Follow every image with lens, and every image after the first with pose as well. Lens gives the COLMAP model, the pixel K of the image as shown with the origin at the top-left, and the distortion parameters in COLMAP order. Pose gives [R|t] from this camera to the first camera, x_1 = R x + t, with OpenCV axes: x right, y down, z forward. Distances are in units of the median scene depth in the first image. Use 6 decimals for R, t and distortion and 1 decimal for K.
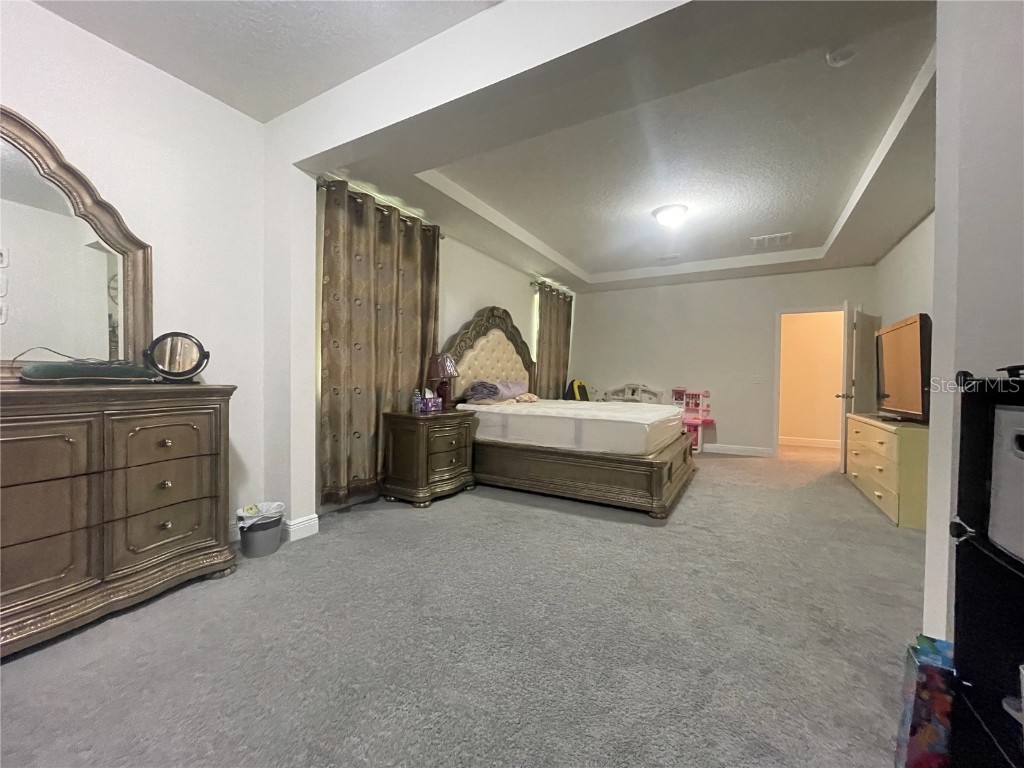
lens RADIAL K [[414.1, 0, 511.7], [0, 414.1, 385.1], [0, 0, 1]] dist [0.002365, -0.000517]
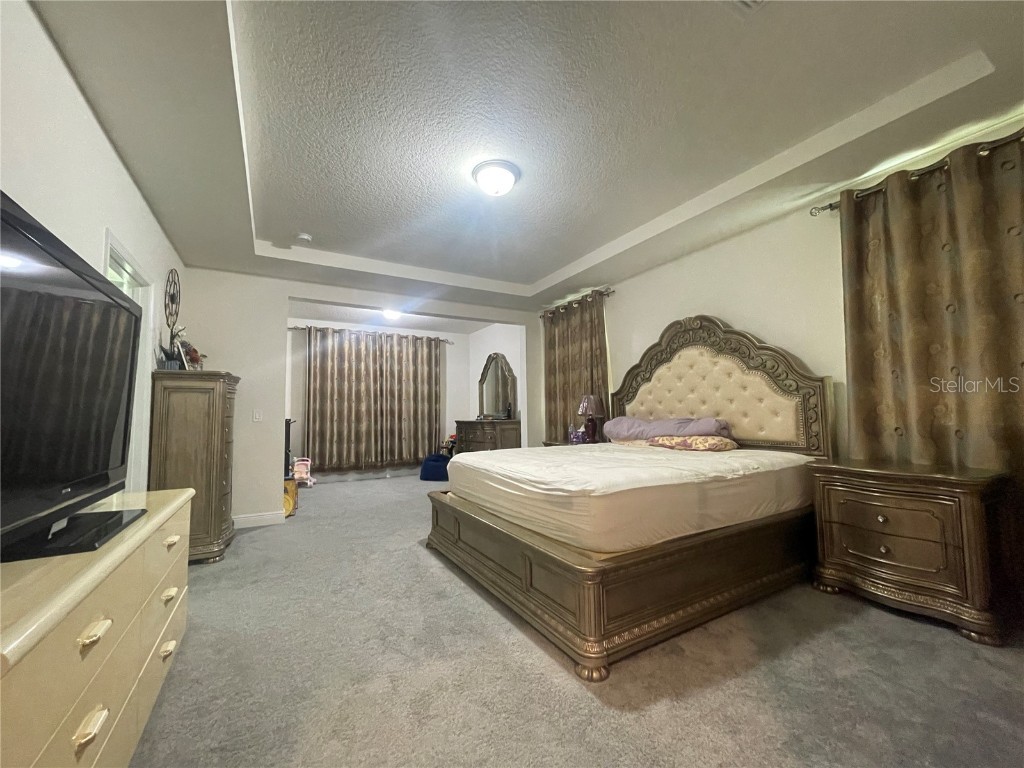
lens RADIAL K [[414.1, 0, 513.3], [0, 414.1, 385.9], [0, 0, 1]] dist [0.002365, -0.000517]
pose [[-0.495545, -0.059941, -0.866512, 0.810908], [-0.003005, 0.997728, -0.067299, -0.017536], [0.868577, -0.030745, -0.494599, 1.179683]]
